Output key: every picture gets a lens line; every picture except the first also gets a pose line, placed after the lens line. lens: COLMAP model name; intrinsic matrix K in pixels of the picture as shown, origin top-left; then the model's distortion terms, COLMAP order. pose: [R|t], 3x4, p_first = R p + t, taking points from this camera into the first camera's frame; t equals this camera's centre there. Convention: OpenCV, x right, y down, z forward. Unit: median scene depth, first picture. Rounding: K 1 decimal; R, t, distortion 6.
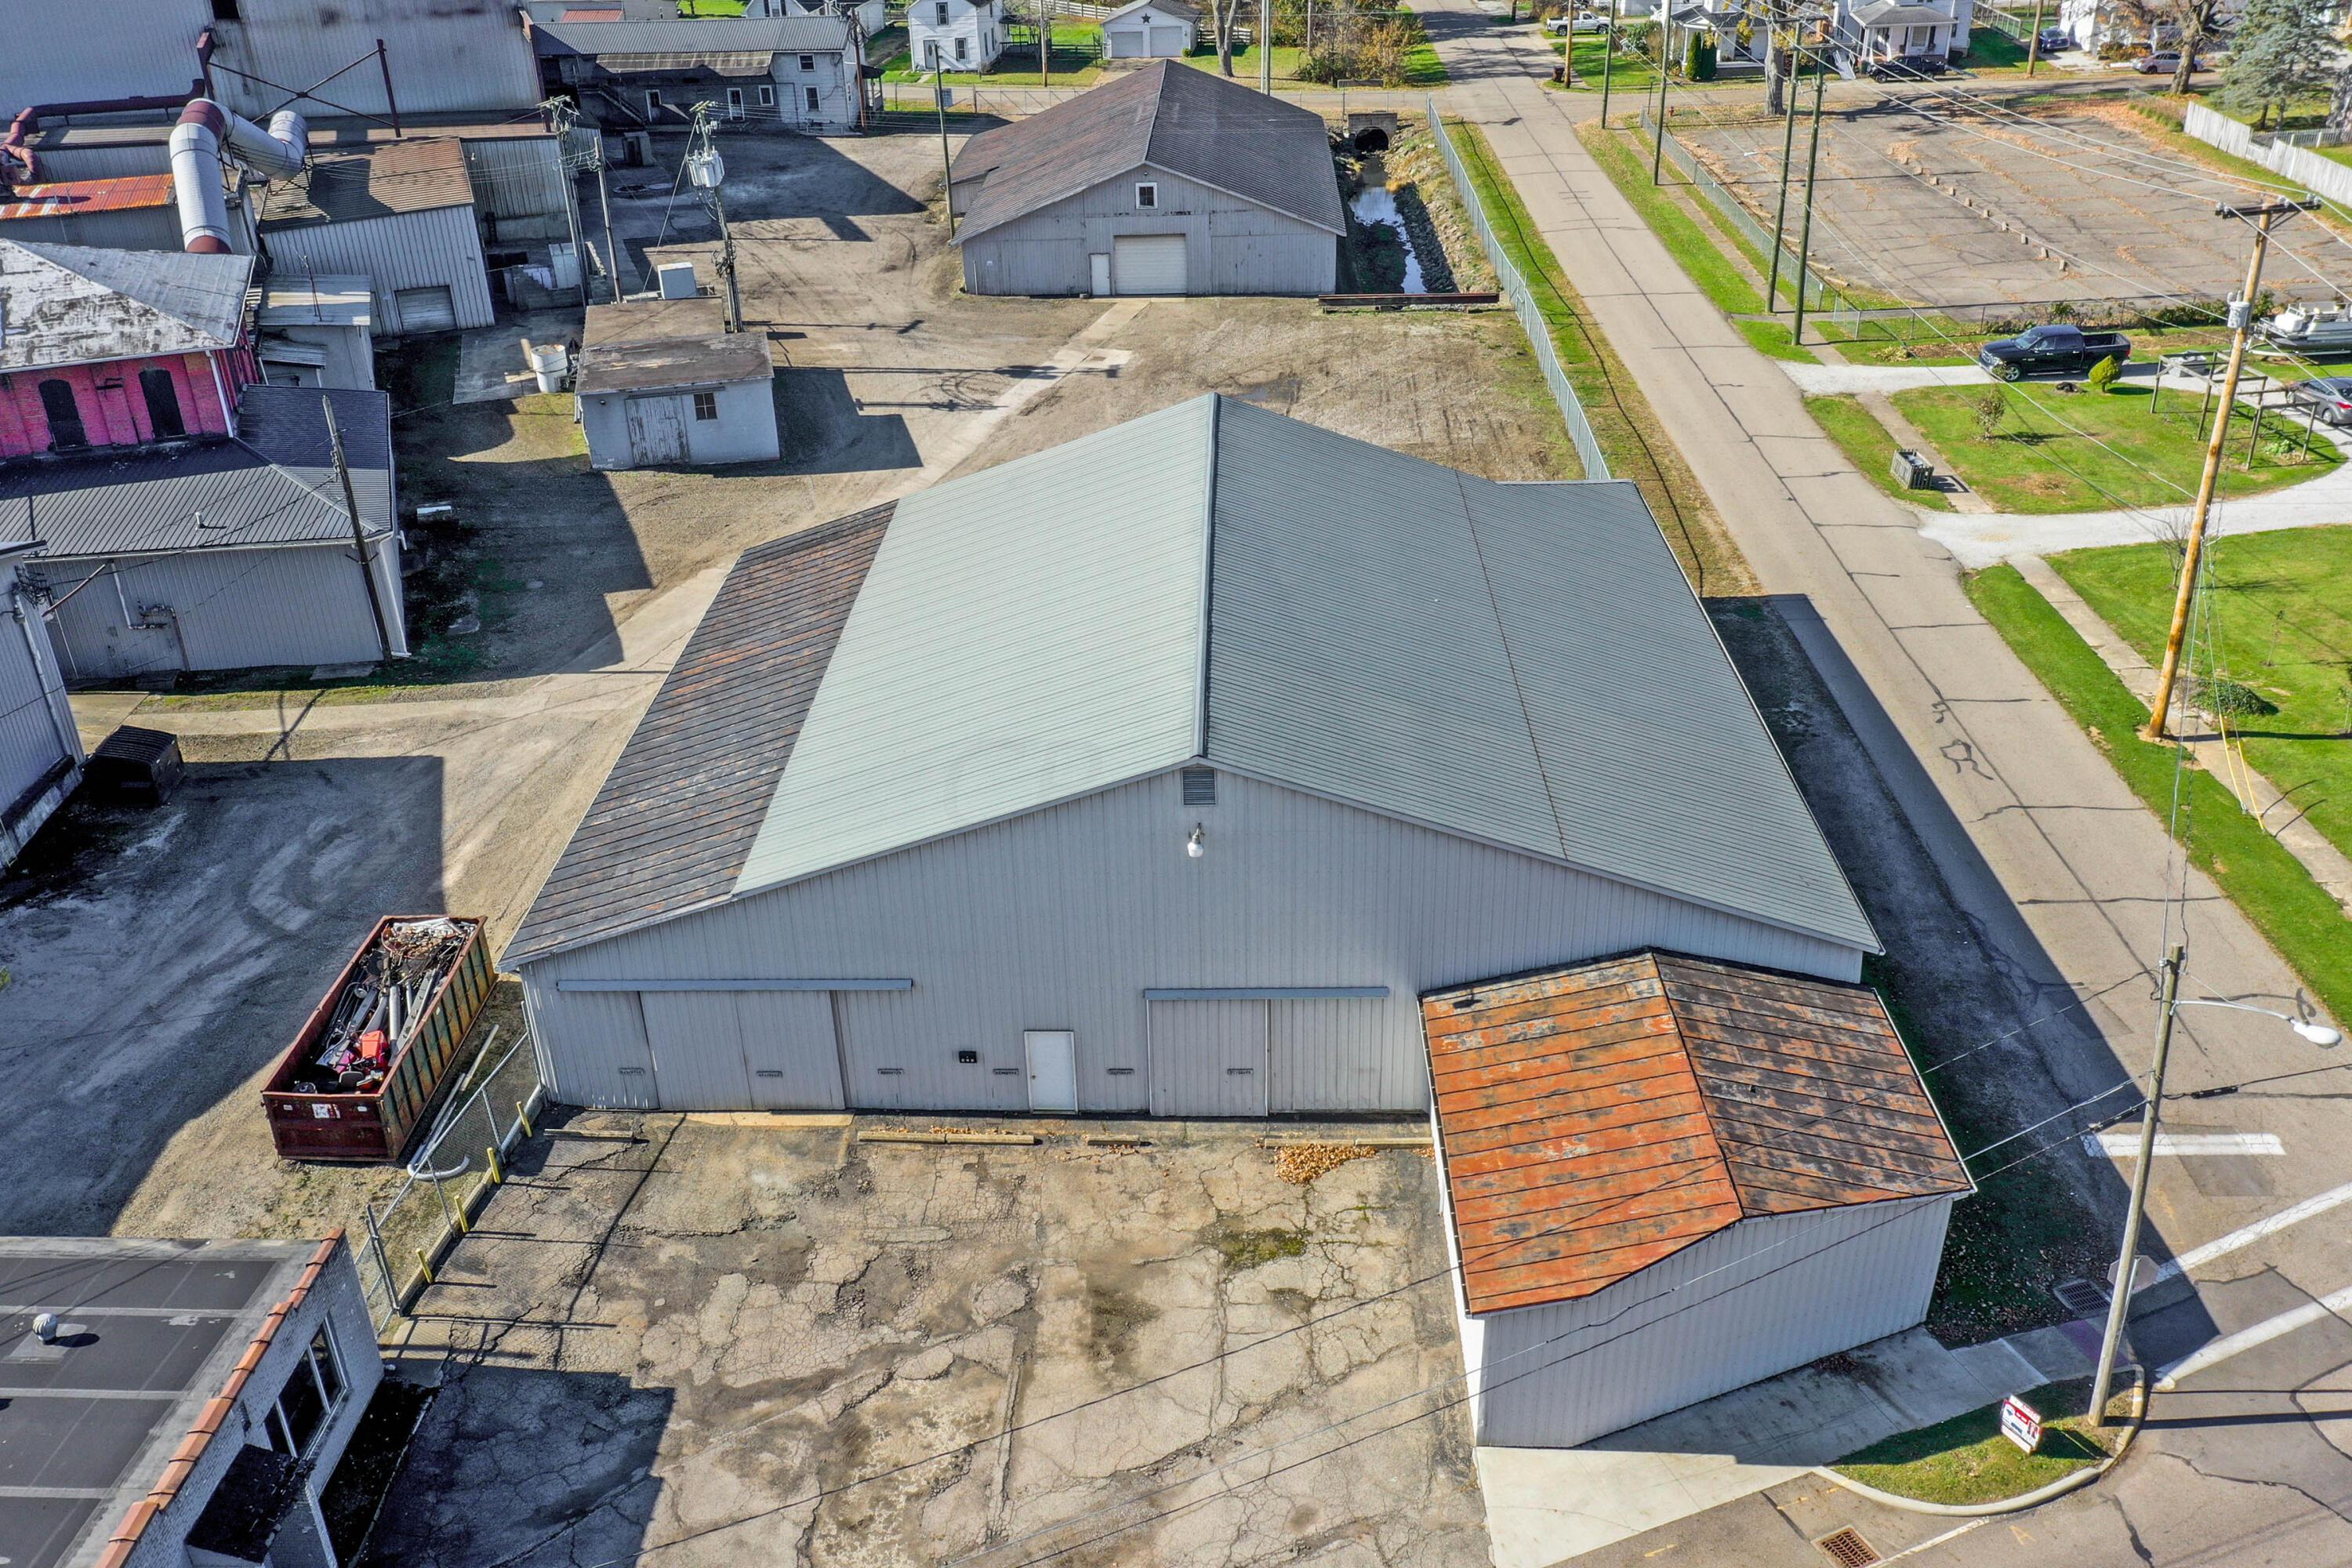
lens RADIAL K [[2010.0, 0, 1131.0], [0, 2010.0, 798.1], [0, 0, 1]] dist [0.008929, 0.006118]
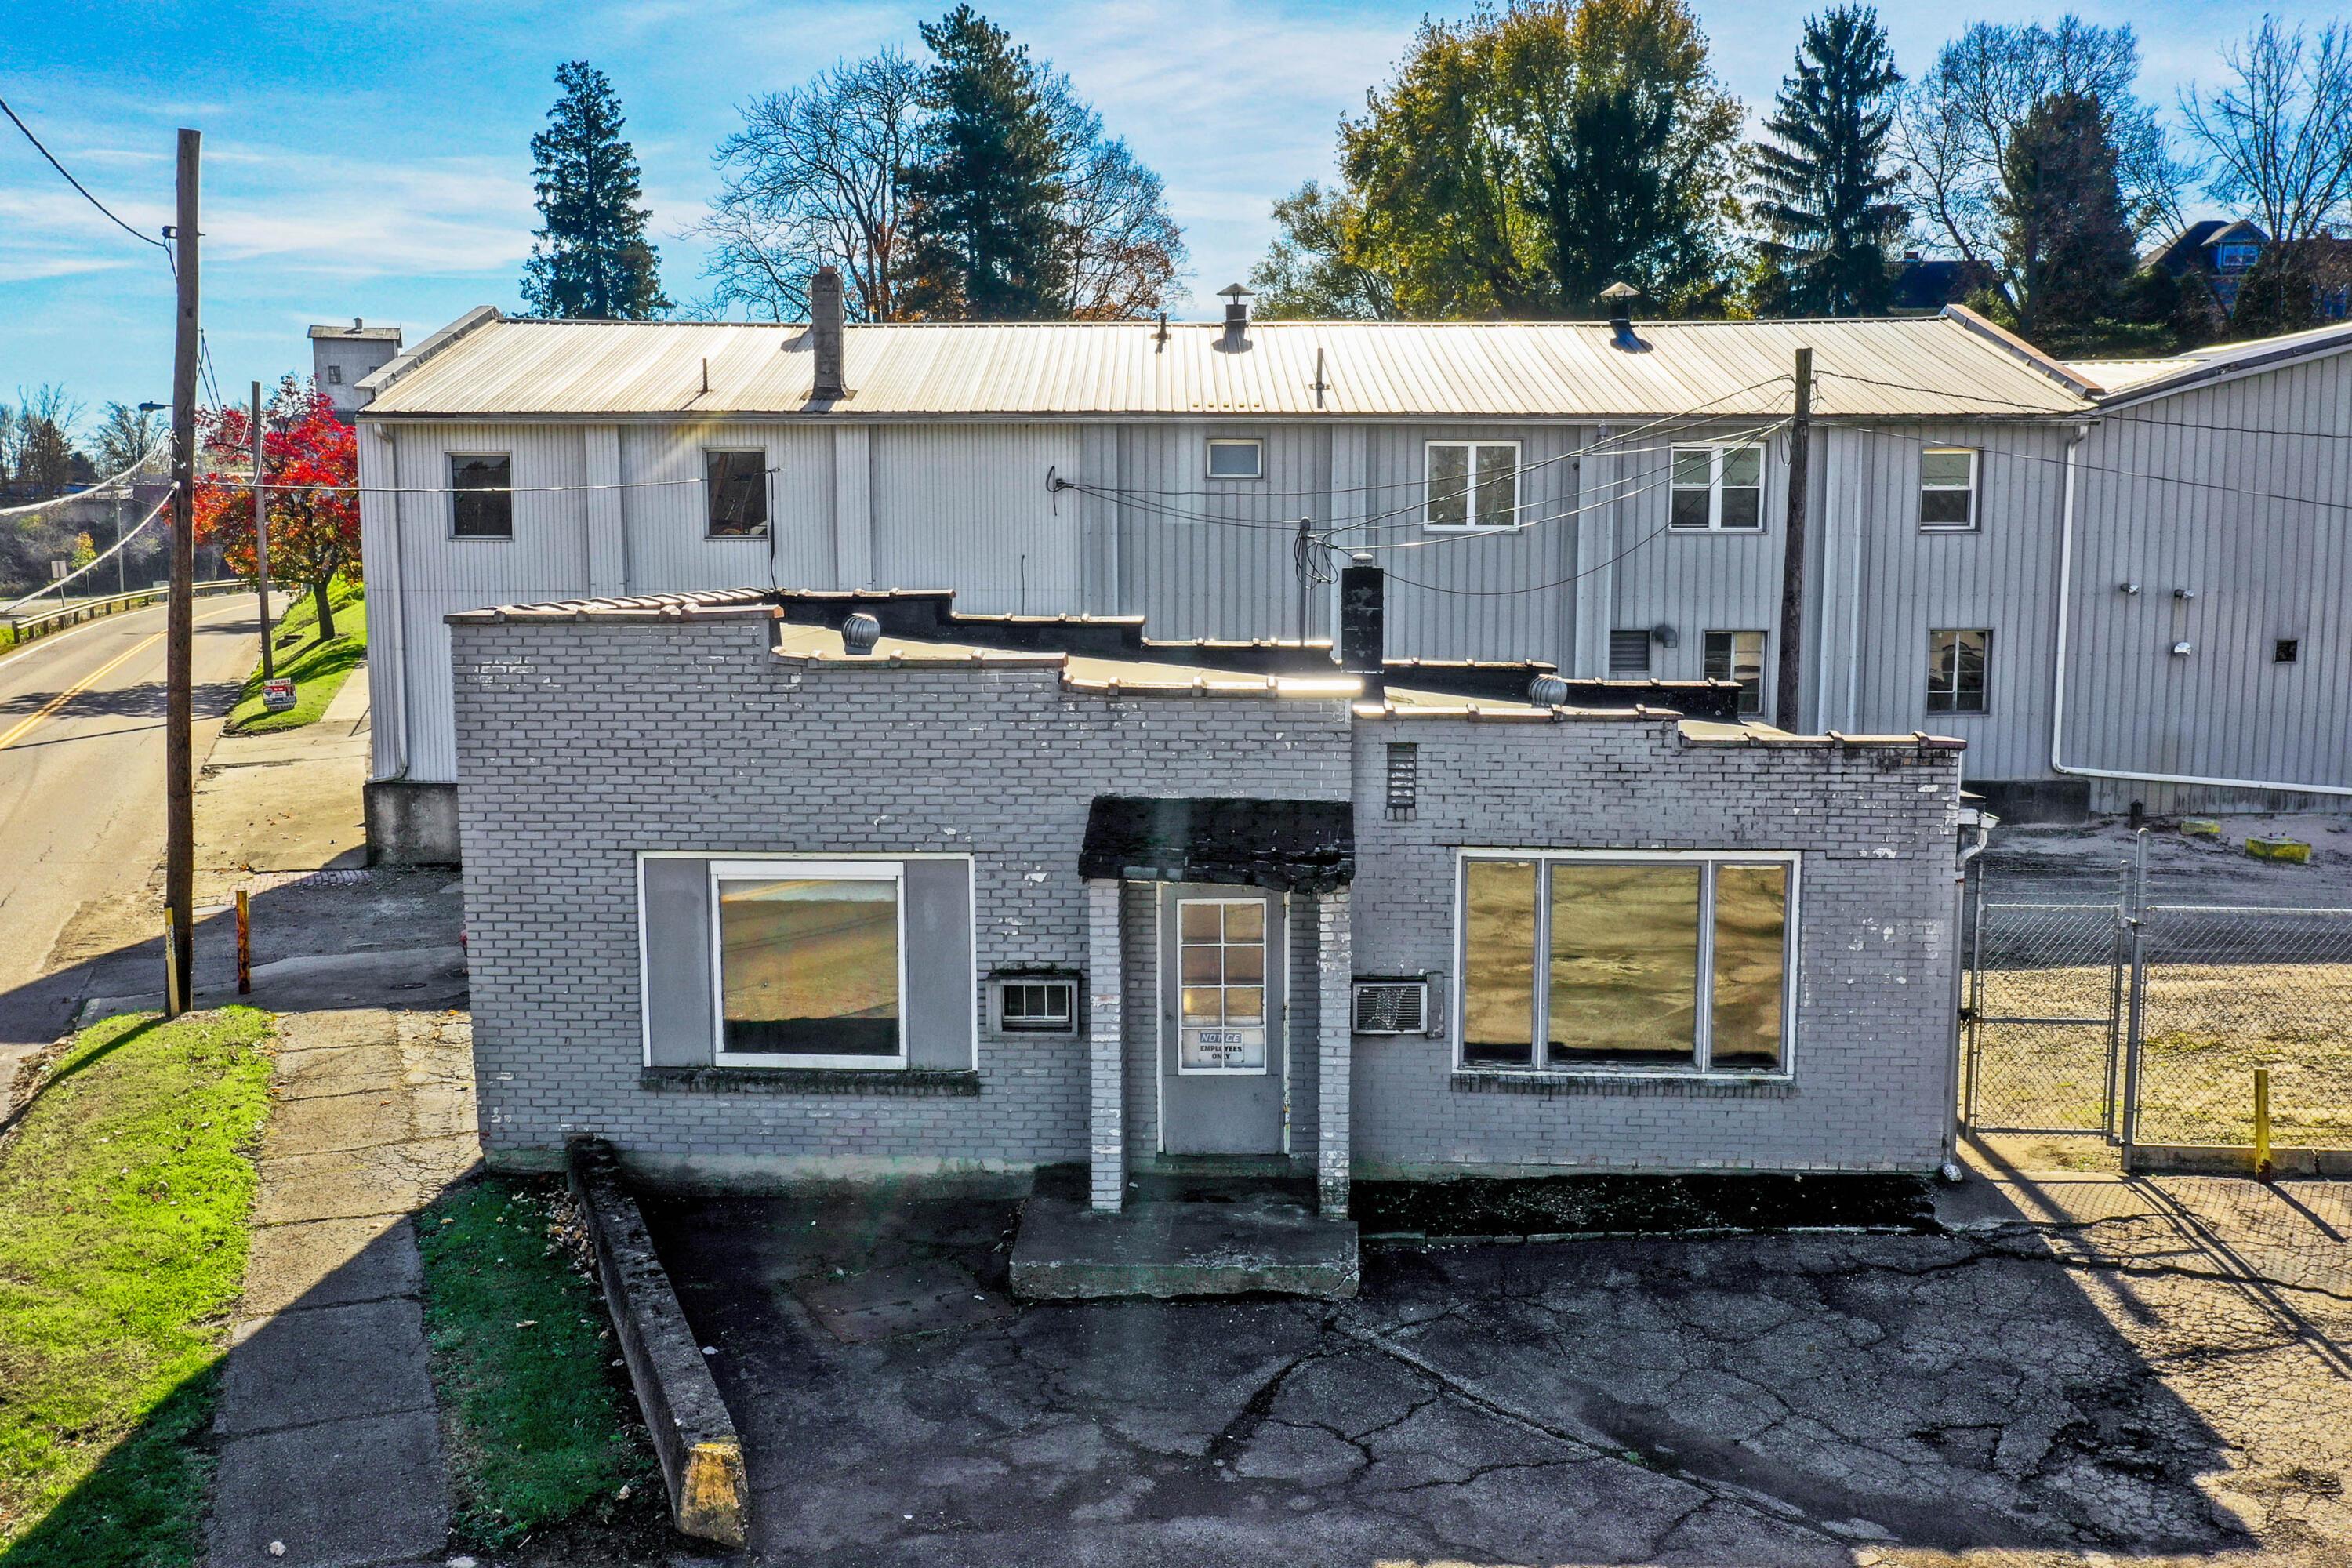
lens RADIAL K [[2010.0, 0, 1131.0], [0, 2010.0, 798.1], [0, 0, 1]] dist [0.008929, 0.006118]
pose [[-0.015791, 0.143402, -0.989539, 0.021473], [-0.463958, 0.875618, 0.134297, 0.134132], [0.885716, 0.461225, 0.052706, 0.449441]]
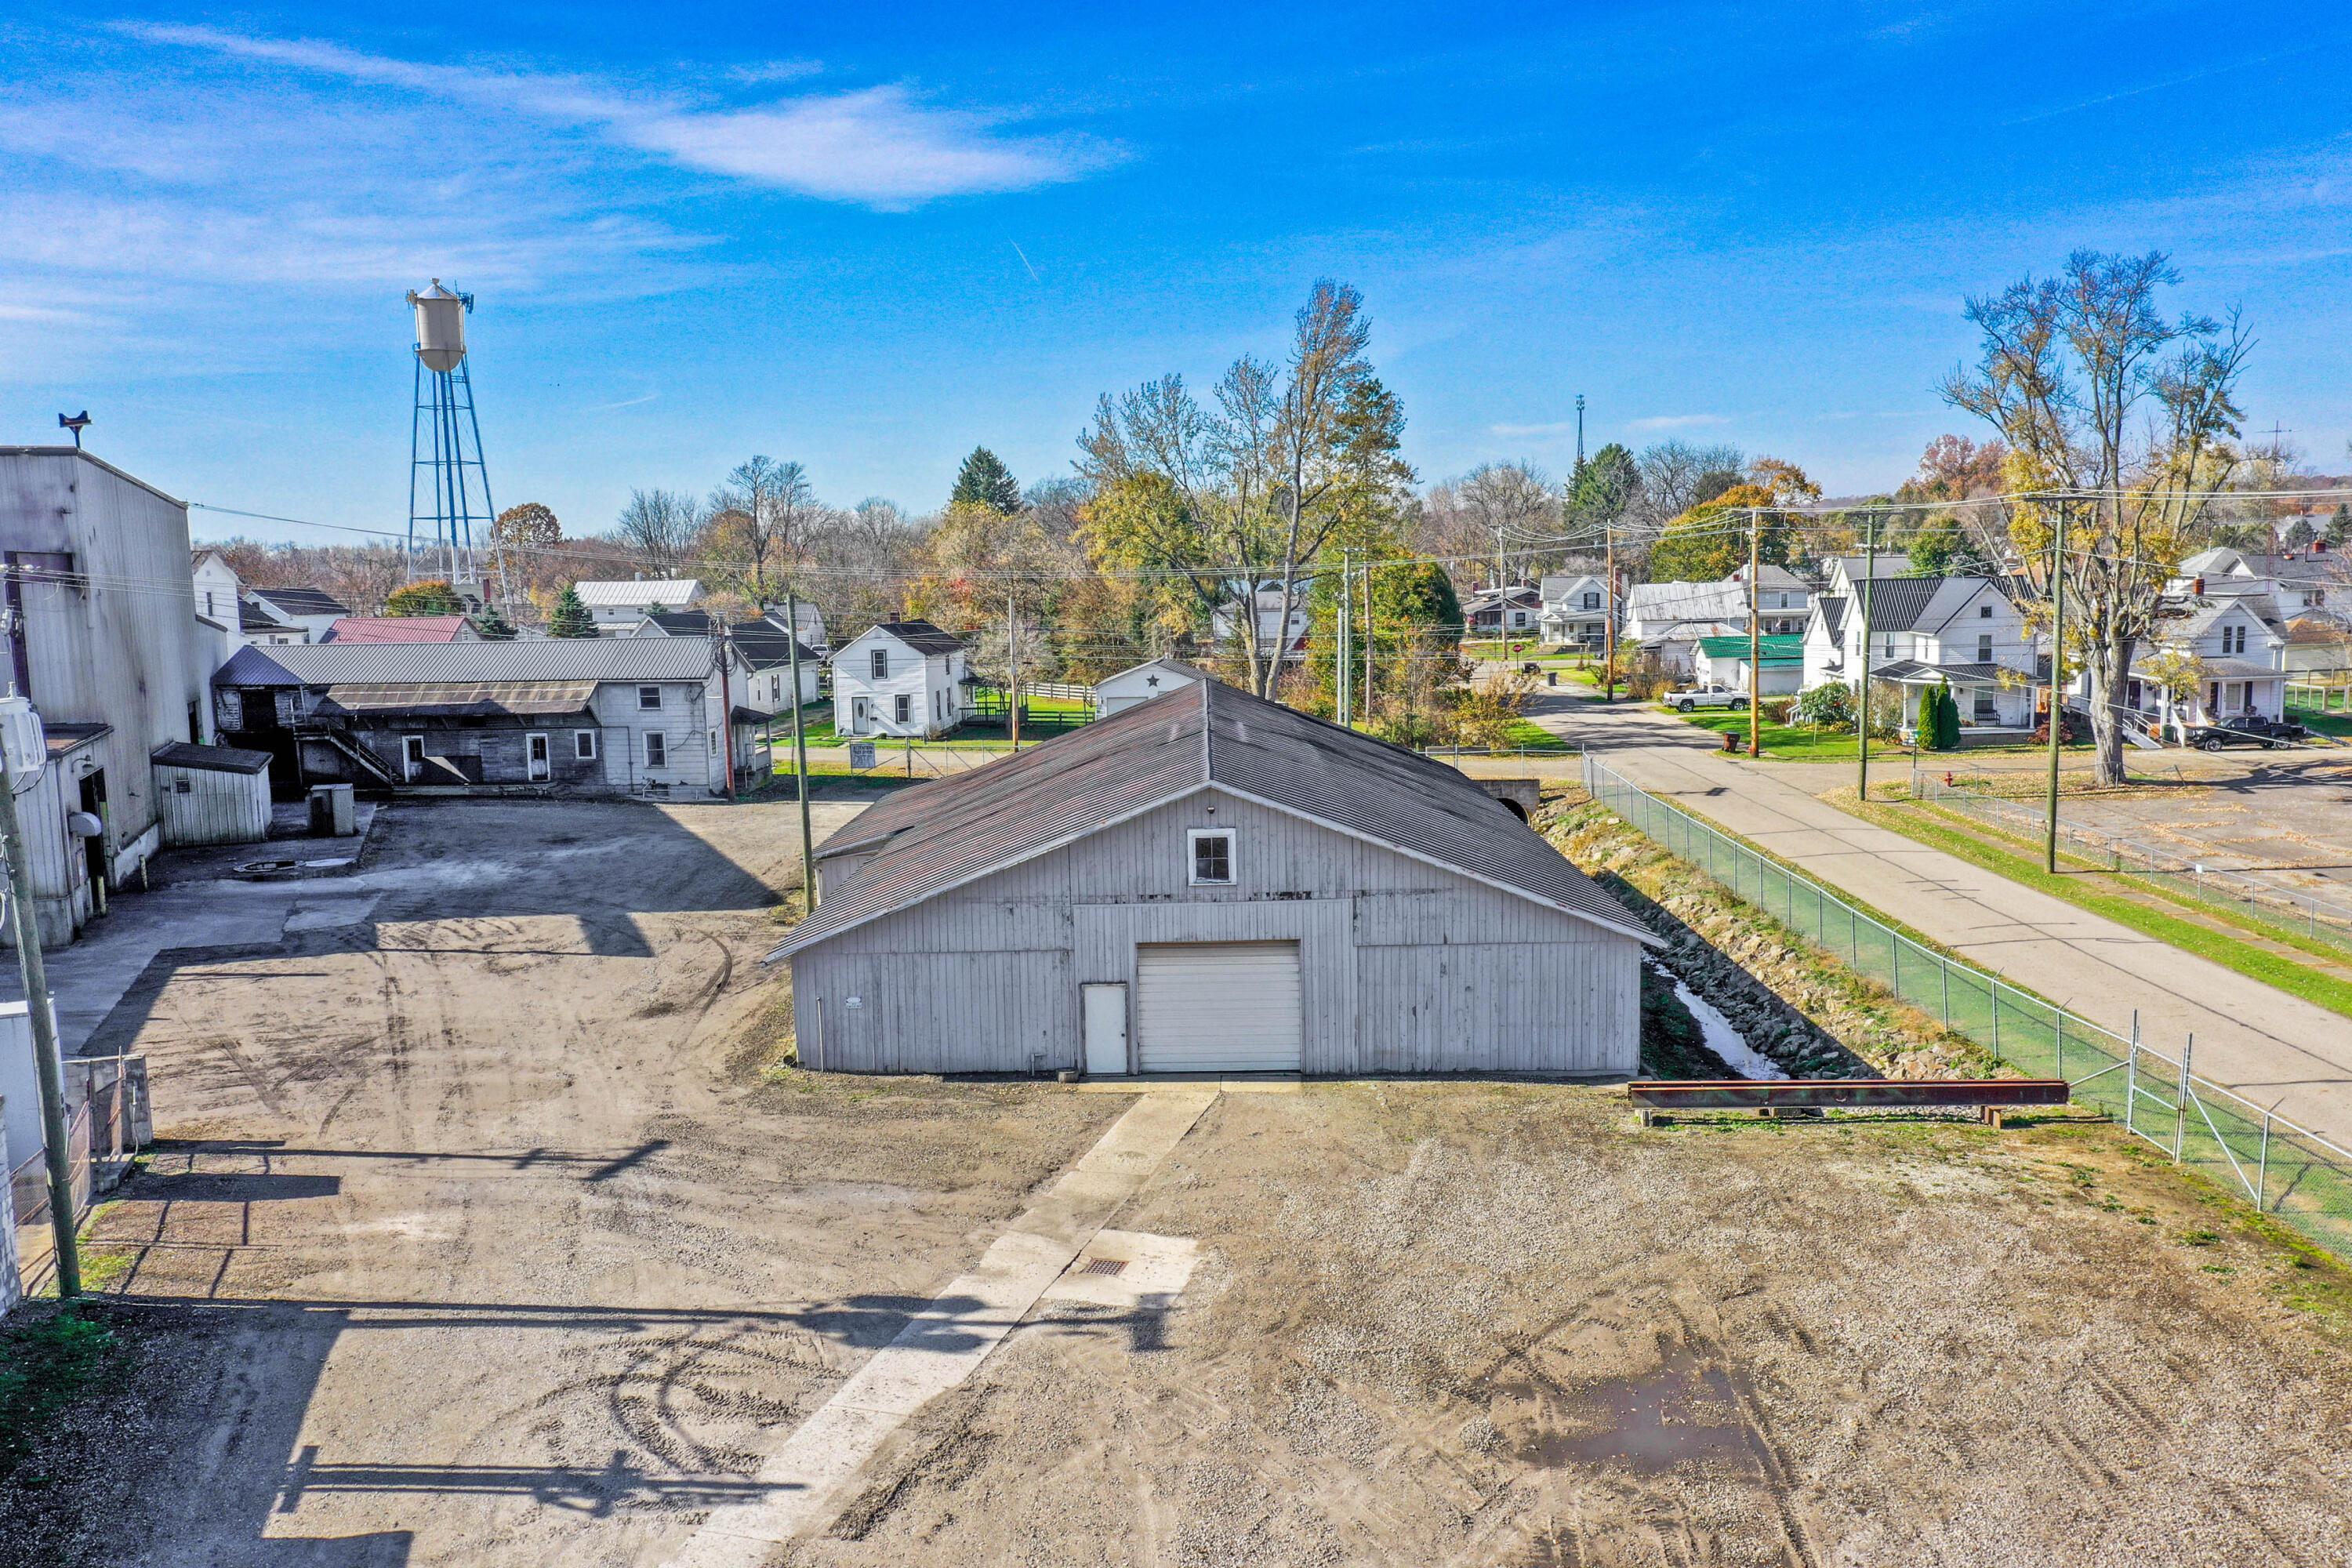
lens RADIAL K [[1857.3, 0, 1179.4], [0, 1857.3, 782.3], [0, 0, 1]] dist [0.004666, 0.013352]
pose [[0.999229, 0.008415, 0.038350, -0.023804], [0.005999, 0.932568, -0.360944, -0.261148], [-0.038802, 0.360896, 0.931799, 0.958502]]
